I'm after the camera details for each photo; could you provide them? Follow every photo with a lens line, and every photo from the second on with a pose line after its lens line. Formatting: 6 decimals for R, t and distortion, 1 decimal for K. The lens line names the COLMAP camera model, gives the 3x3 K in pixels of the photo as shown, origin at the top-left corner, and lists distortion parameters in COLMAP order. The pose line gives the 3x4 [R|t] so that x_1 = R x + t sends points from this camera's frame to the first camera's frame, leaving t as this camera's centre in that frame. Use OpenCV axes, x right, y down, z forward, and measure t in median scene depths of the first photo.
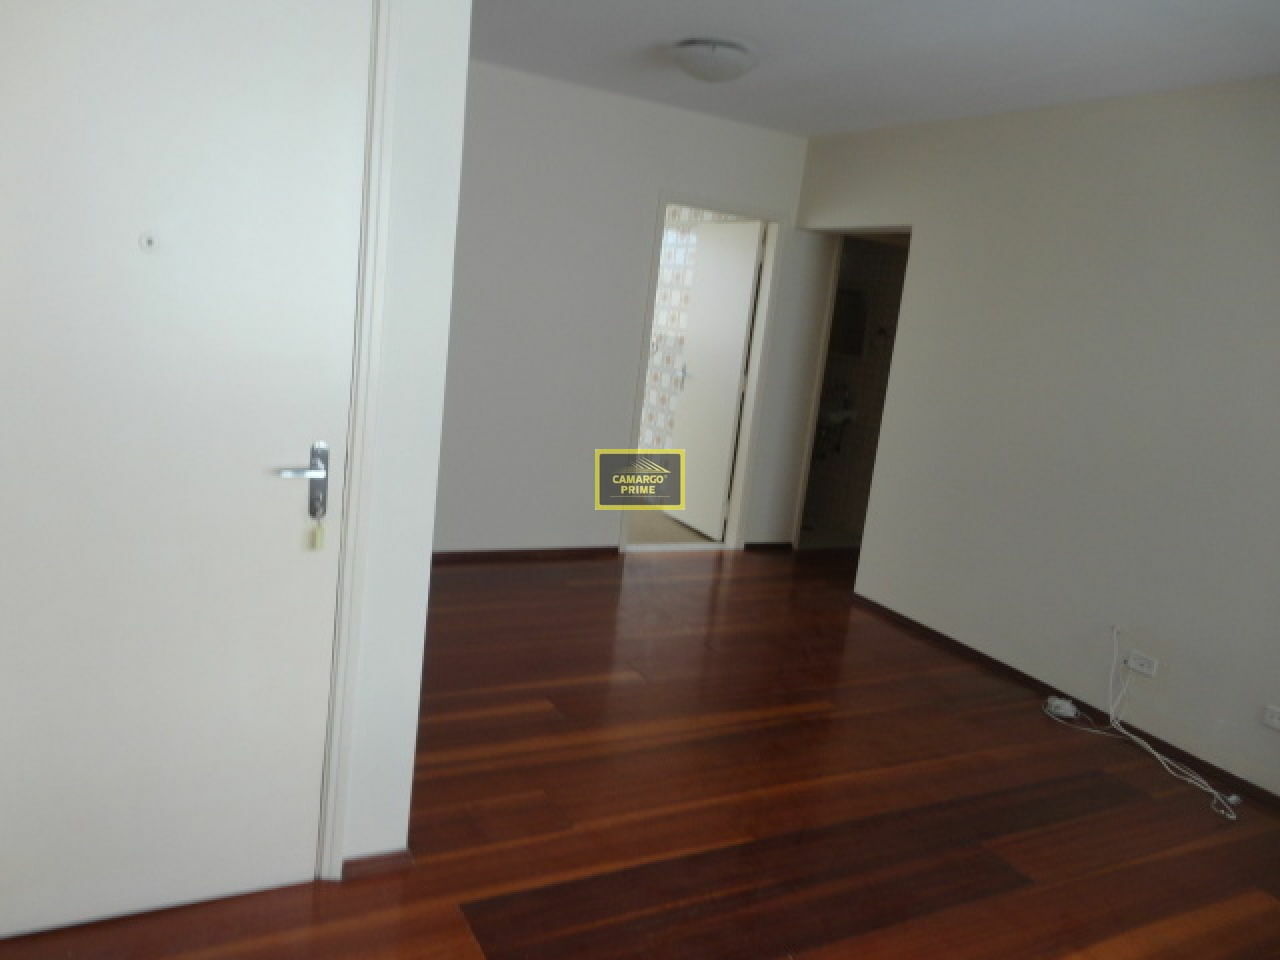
lens RADIAL K [[945.1, 0, 640.7], [0, 945.1, 474.2], [0, 0, 1]] dist [-0.002900, 0.000053]
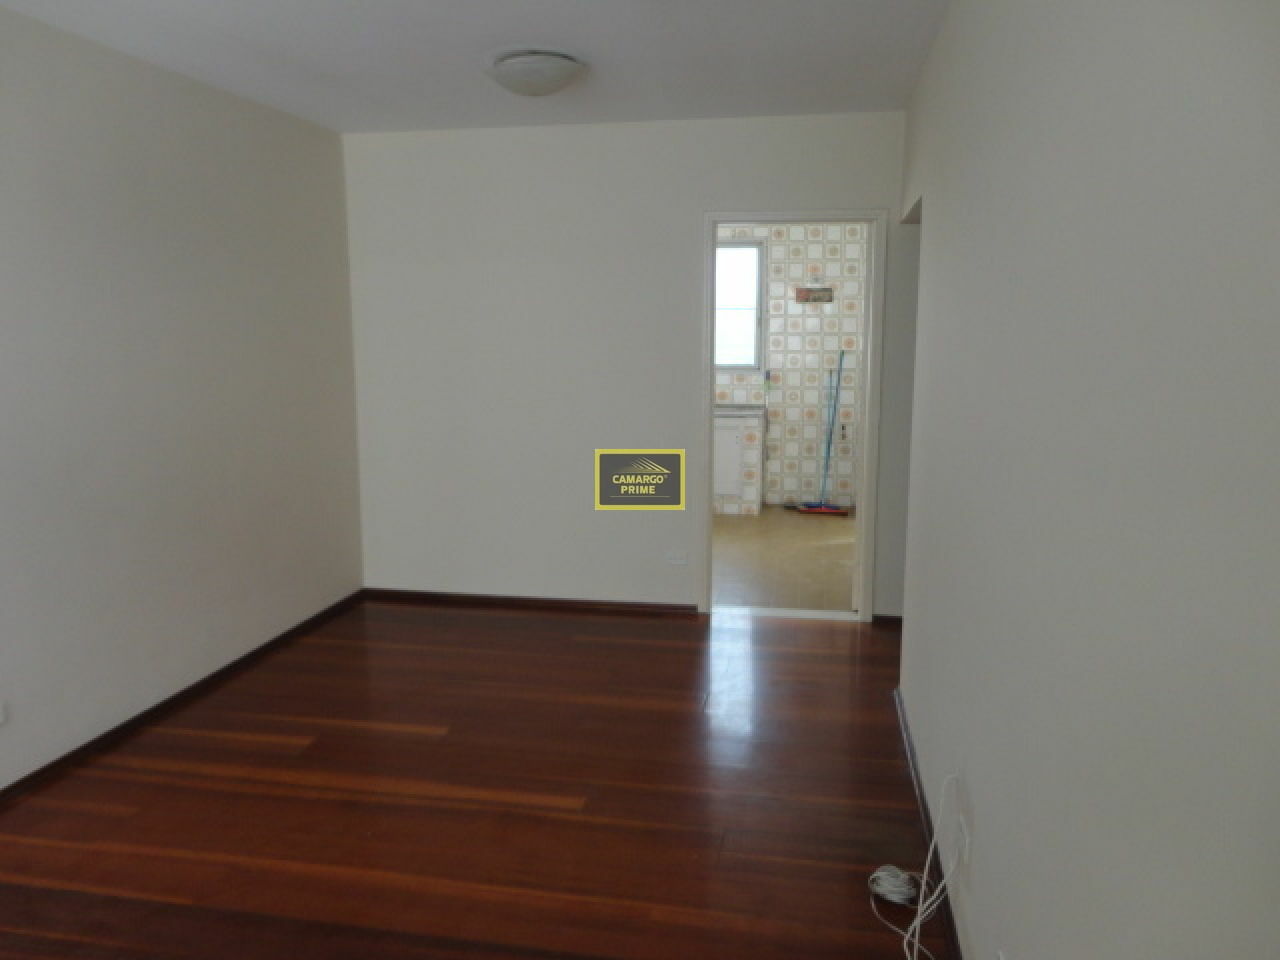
lens RADIAL K [[945.1, 0, 643.2], [0, 945.1, 469.7], [0, 0, 1]] dist [-0.002900, 0.000053]
pose [[0.777127, -0.019189, -0.629051, 0.923803], [-0.024852, 0.997820, -0.061140, 0.005338], [0.628853, 0.063147, 0.774956, 0.464466]]
